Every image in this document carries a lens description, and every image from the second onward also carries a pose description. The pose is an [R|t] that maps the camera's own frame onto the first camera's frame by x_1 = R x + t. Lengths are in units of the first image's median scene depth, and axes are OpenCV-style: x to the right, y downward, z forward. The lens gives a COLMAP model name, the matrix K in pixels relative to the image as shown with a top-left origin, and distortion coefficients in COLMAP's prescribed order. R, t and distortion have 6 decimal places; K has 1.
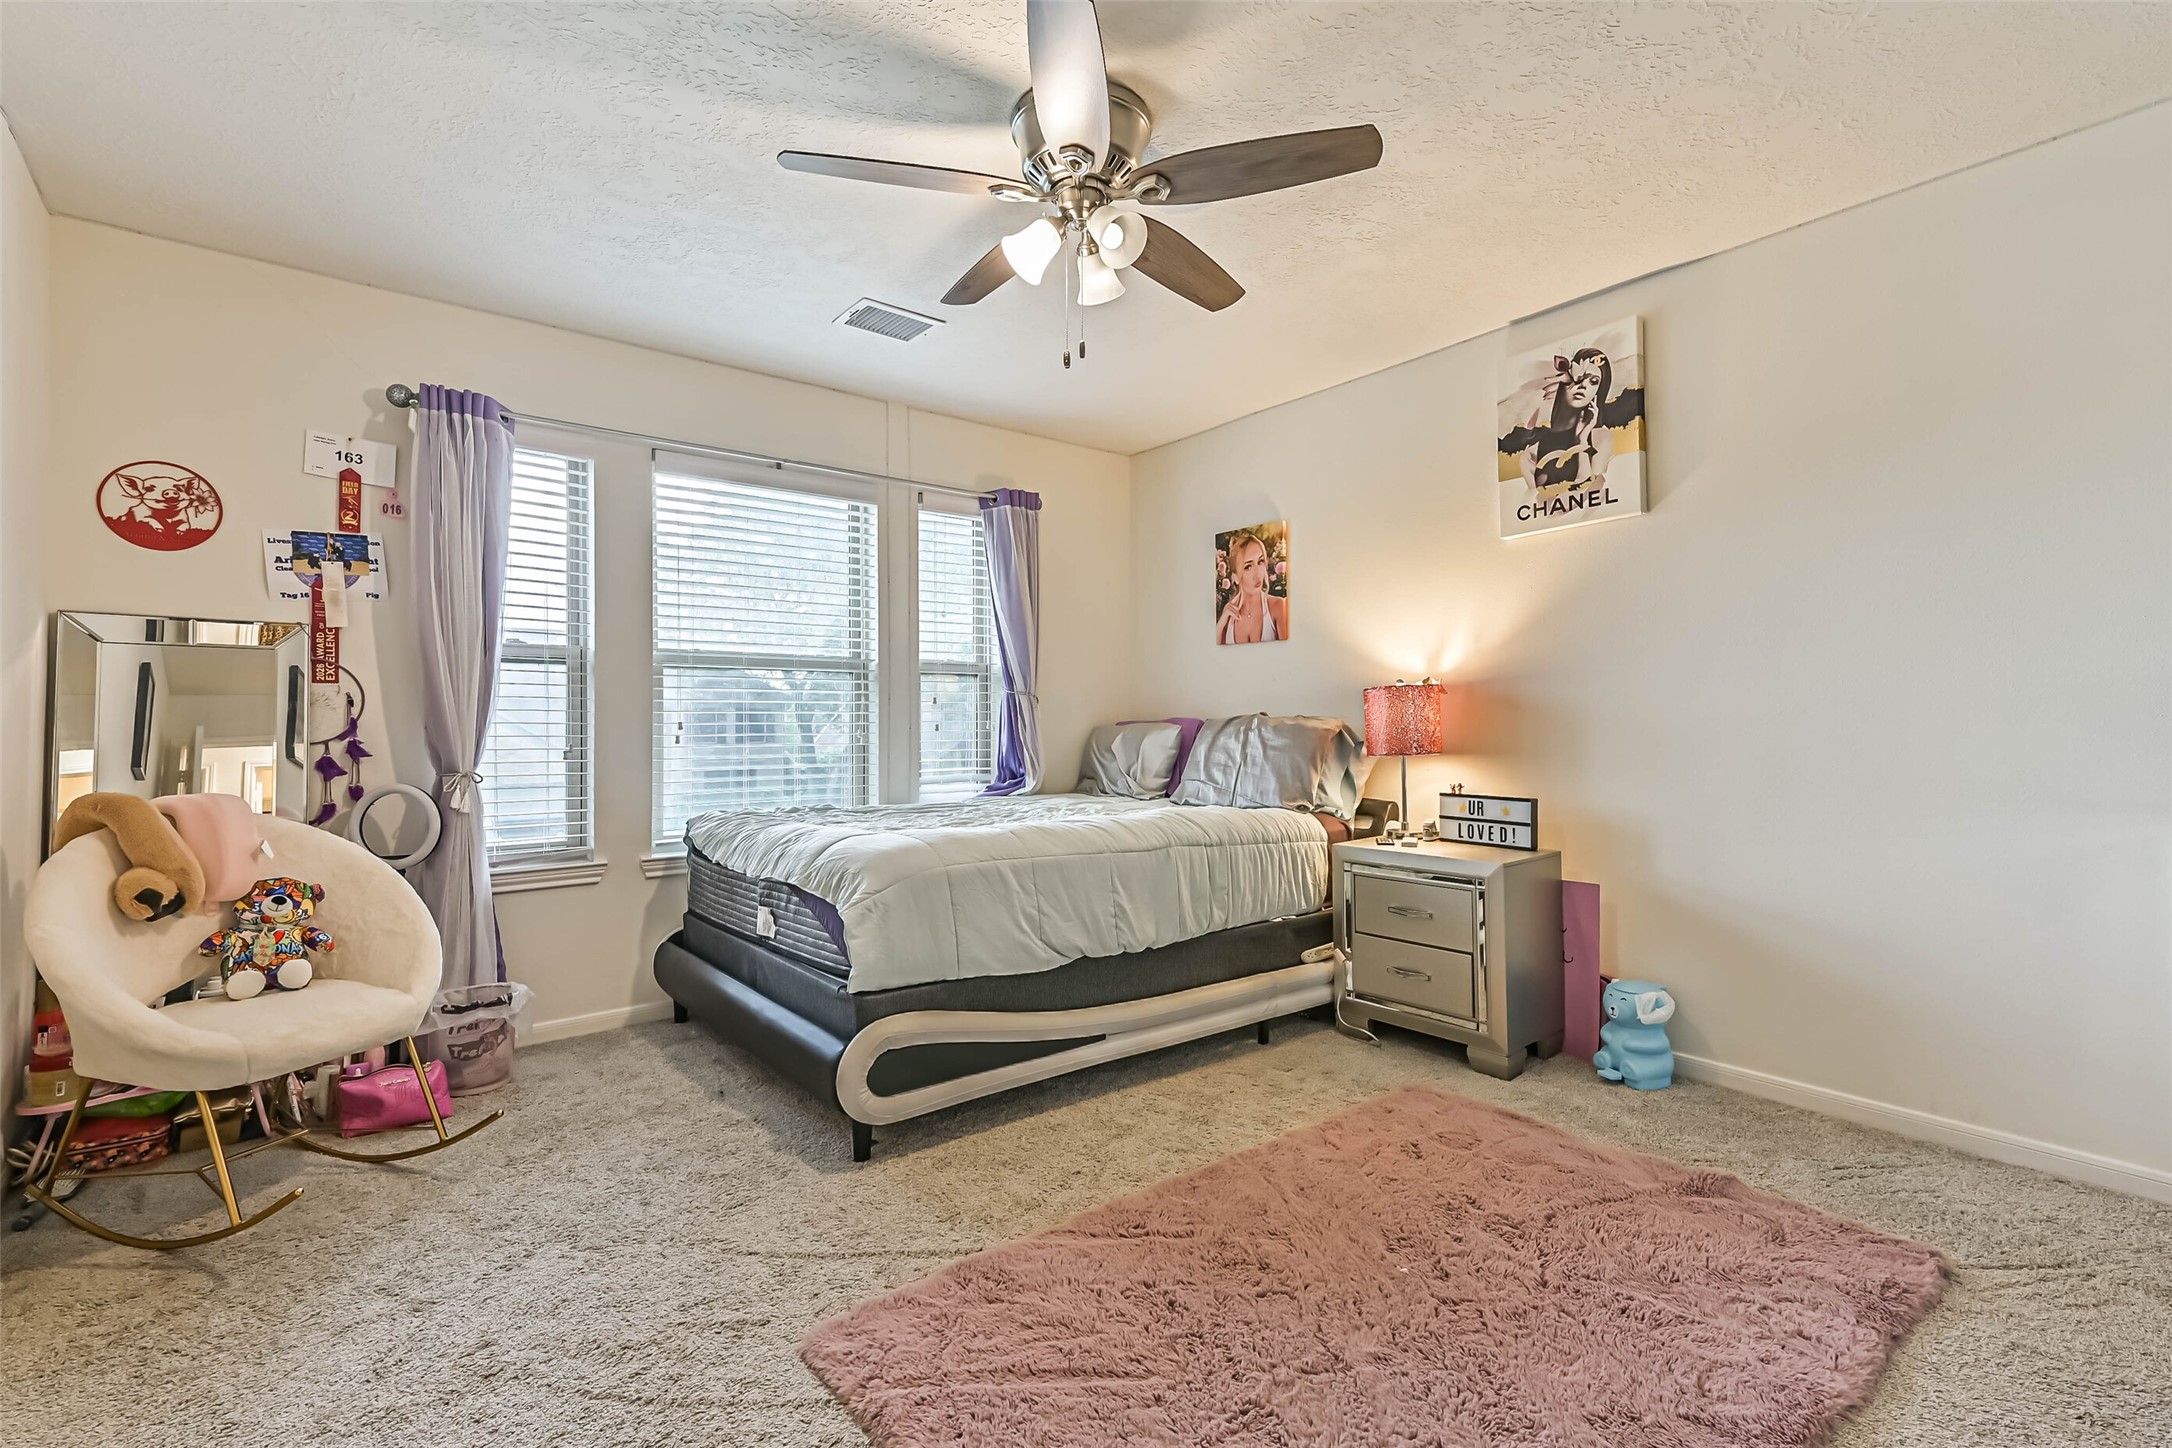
lens RADIAL K [[994.9, 0, 1096.9], [0, 994.9, 722.7], [0, 0, 1]] dist [0.004966, 0.000864]
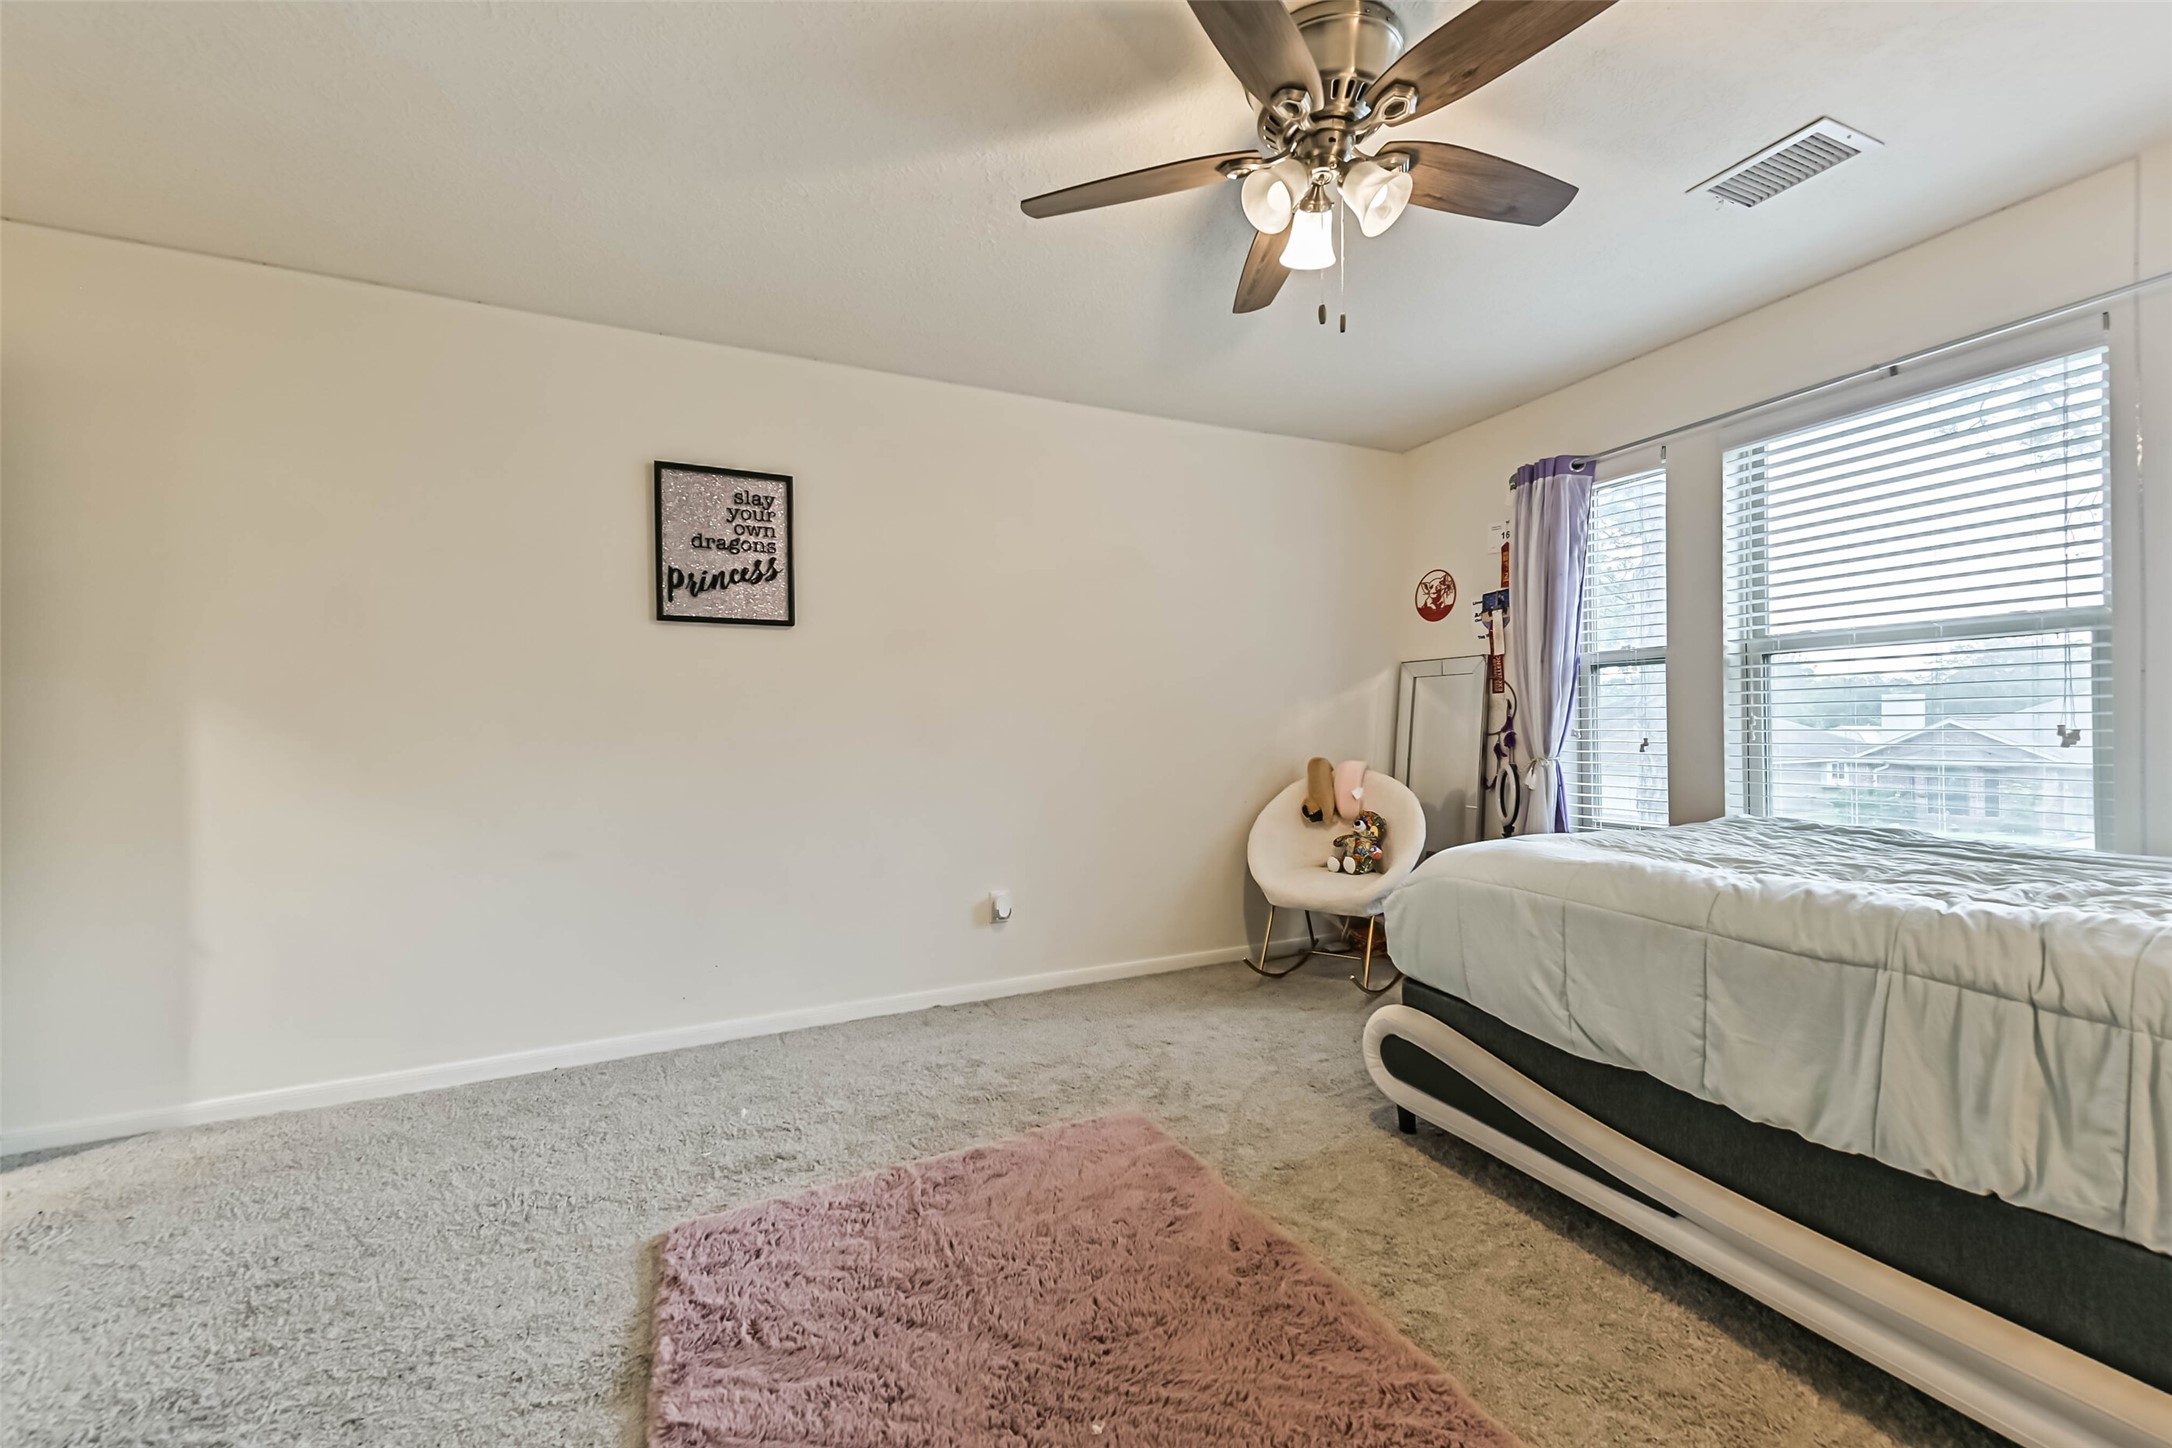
lens RADIAL K [[860.1, 0, 1097.5], [0, 860.1, 724.3], [0, 0, 1]] dist [0.018044, 0.000064]
pose [[-0.251021, 0.006204, -0.967962, 0.619146], [0.019066, 0.999817, 0.001464, -0.006982], [0.967794, -0.018088, -0.251094, 0.757362]]
